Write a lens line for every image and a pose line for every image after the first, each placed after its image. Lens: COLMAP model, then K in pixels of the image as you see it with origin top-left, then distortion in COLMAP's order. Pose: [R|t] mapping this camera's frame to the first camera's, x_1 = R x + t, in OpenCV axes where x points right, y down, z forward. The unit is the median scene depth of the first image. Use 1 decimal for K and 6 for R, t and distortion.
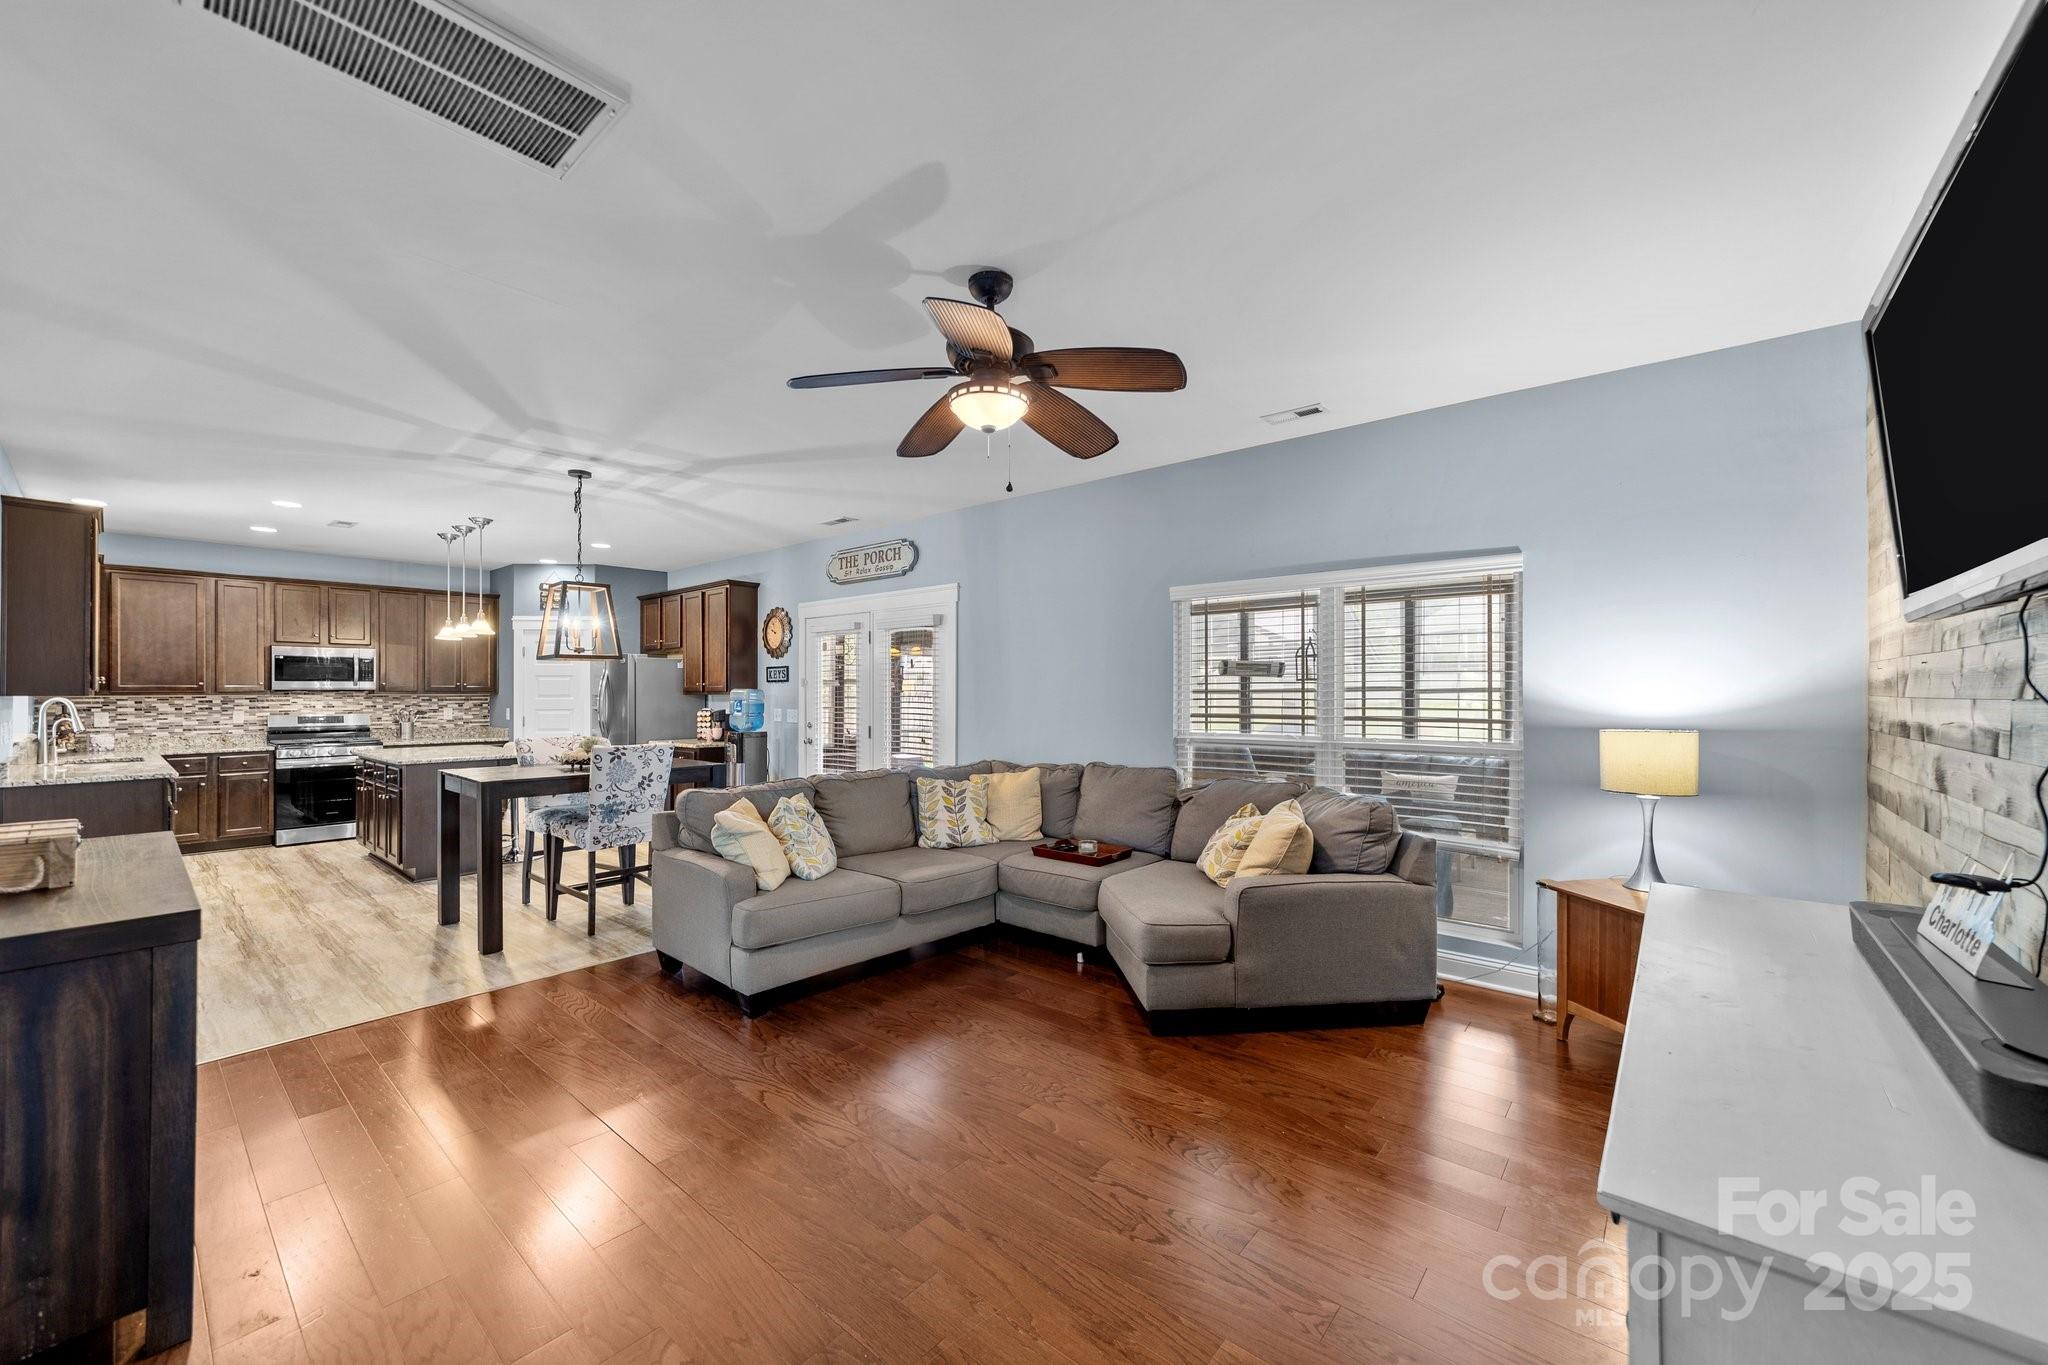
lens RADIAL K [[786.6, 0, 1019.7], [0, 786.6, 685.8], [0, 0, 1]] dist [-0.019432, 0.010004]
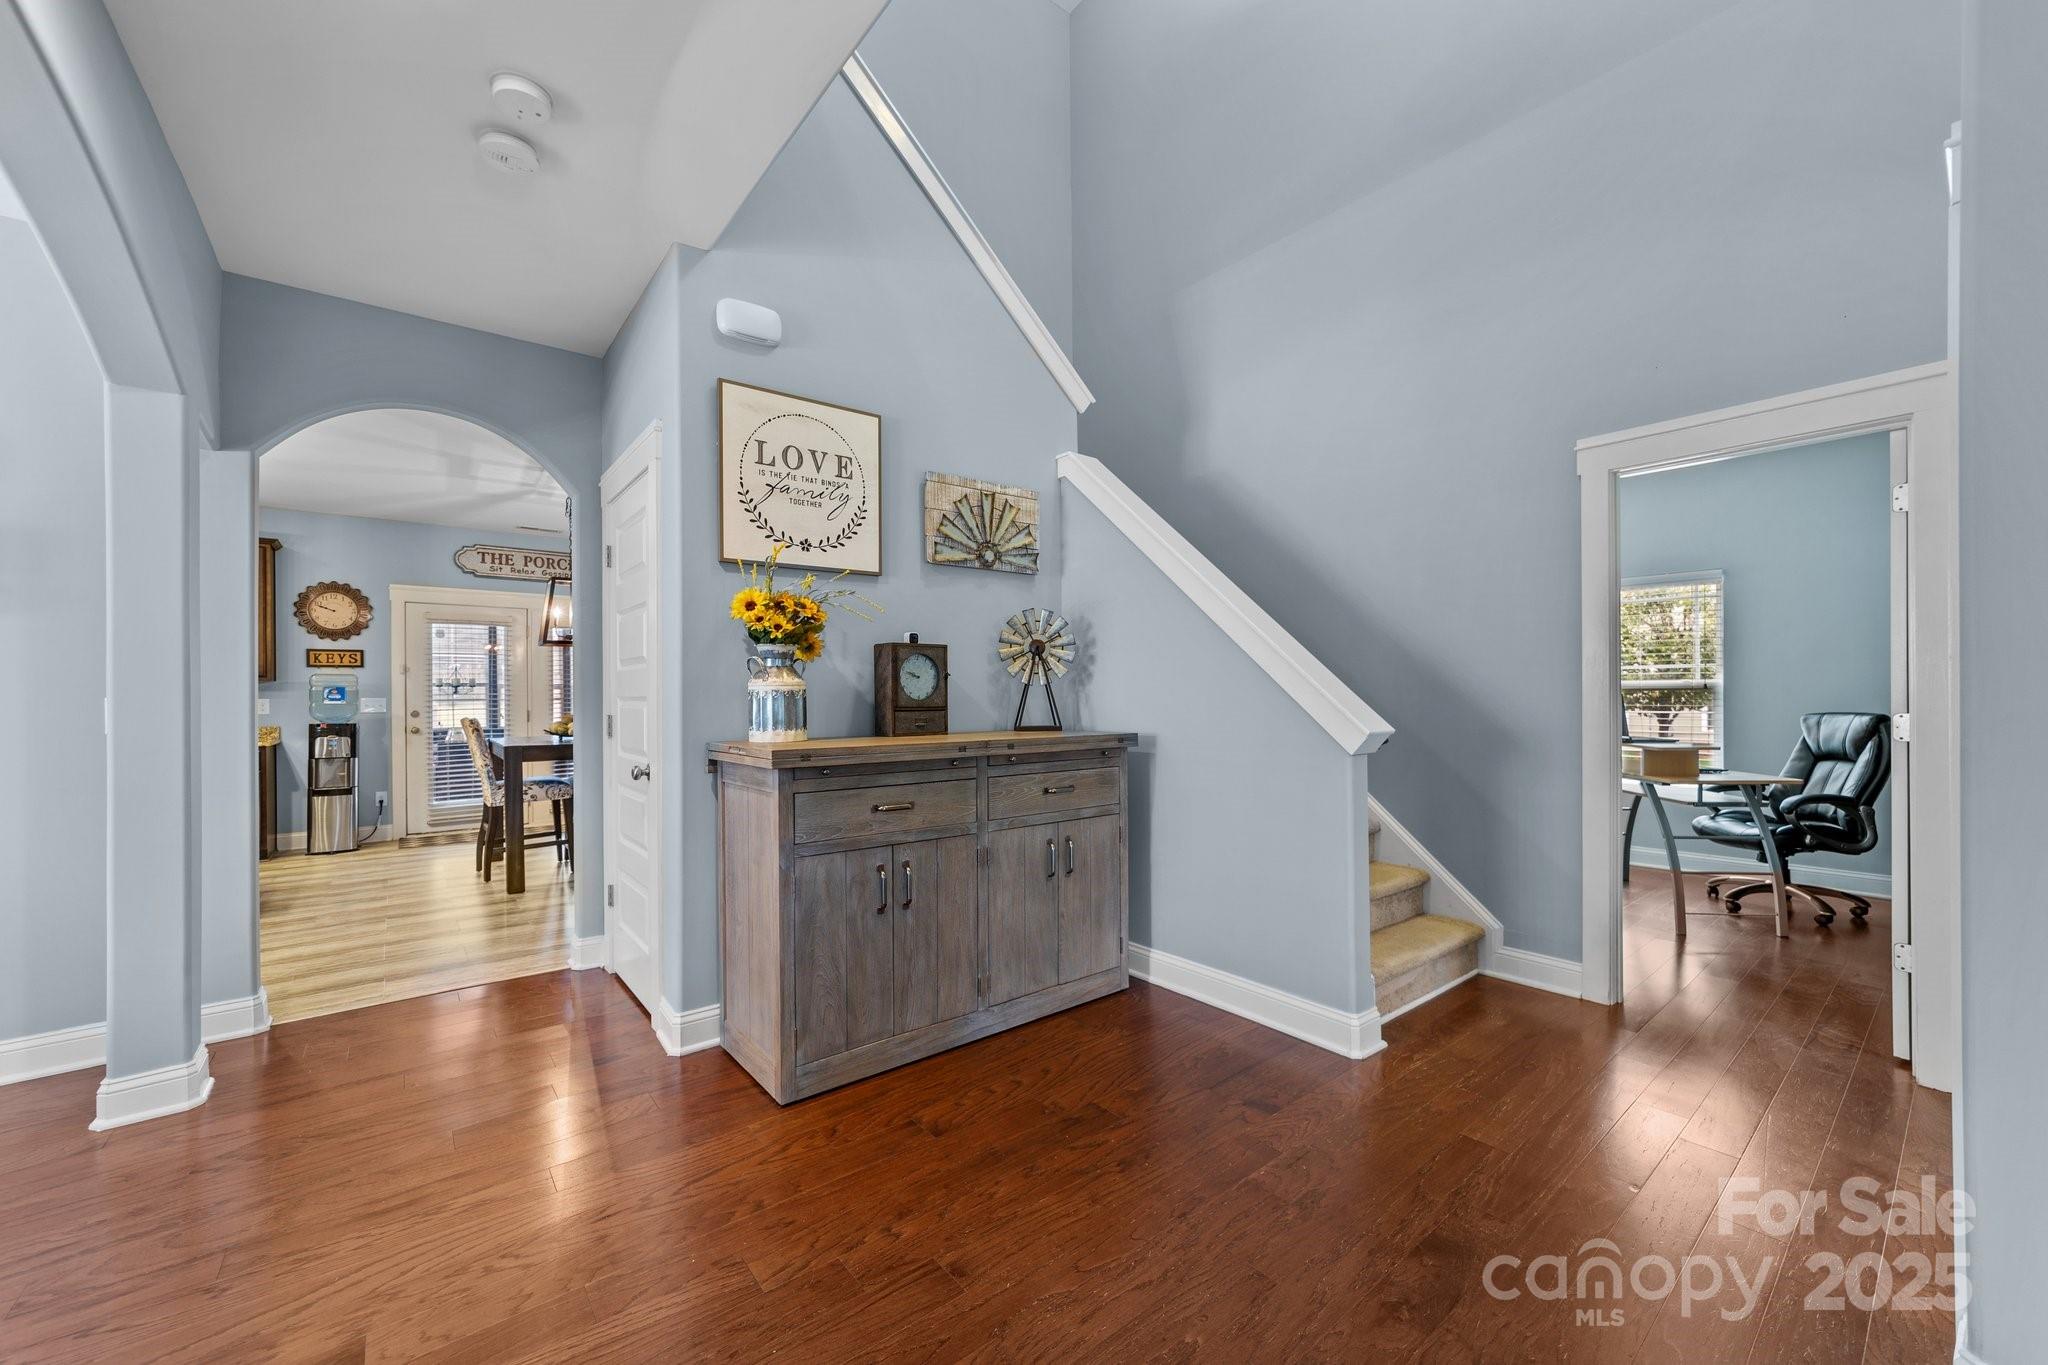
lens RADIAL K [[789.6, 0, 1022.5], [0, 789.6, 691.3], [0, 0, 1]] dist [-0.020994, 0.009453]
pose [[0.183316, 0.005064, 0.983041, -1.029135], [-0.006003, 0.999974, -0.004031, 0.021007], [-0.983036, -0.005162, 0.183342, 0.090435]]
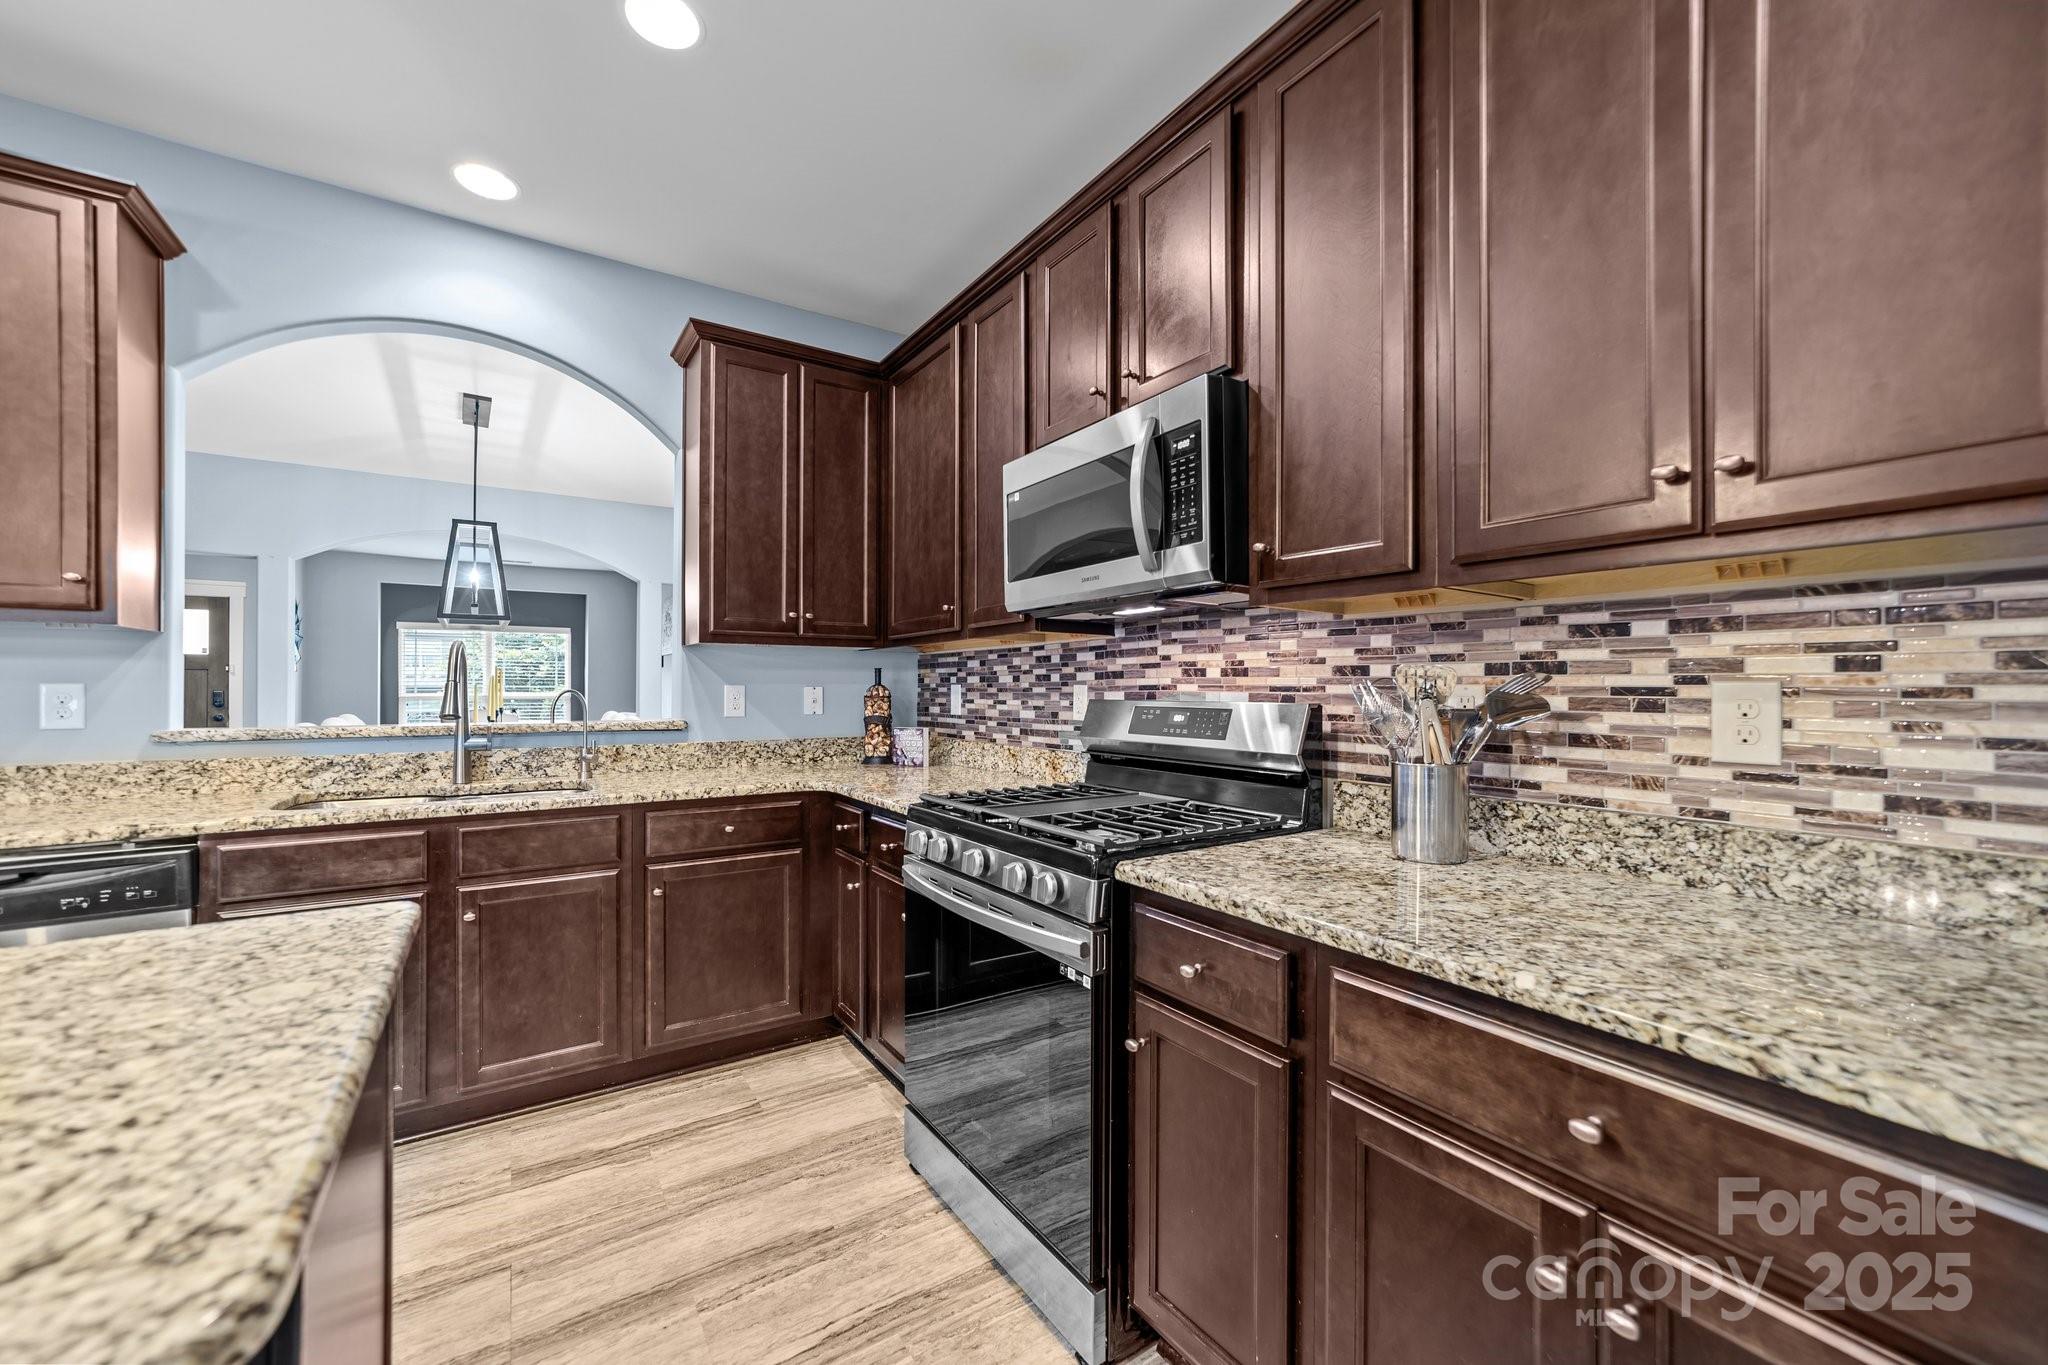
lens RADIAL K [[789.6, 0, 1022.5], [0, 789.6, 691.3], [0, 0, 1]] dist [-0.020994, 0.009453]
pose [[-0.274283, 0.005006, -0.961636, -0.638985], [0.007393, 0.999968, 0.003097, 0.032894], [0.961621, -0.006260, -0.274311, 1.045598]]
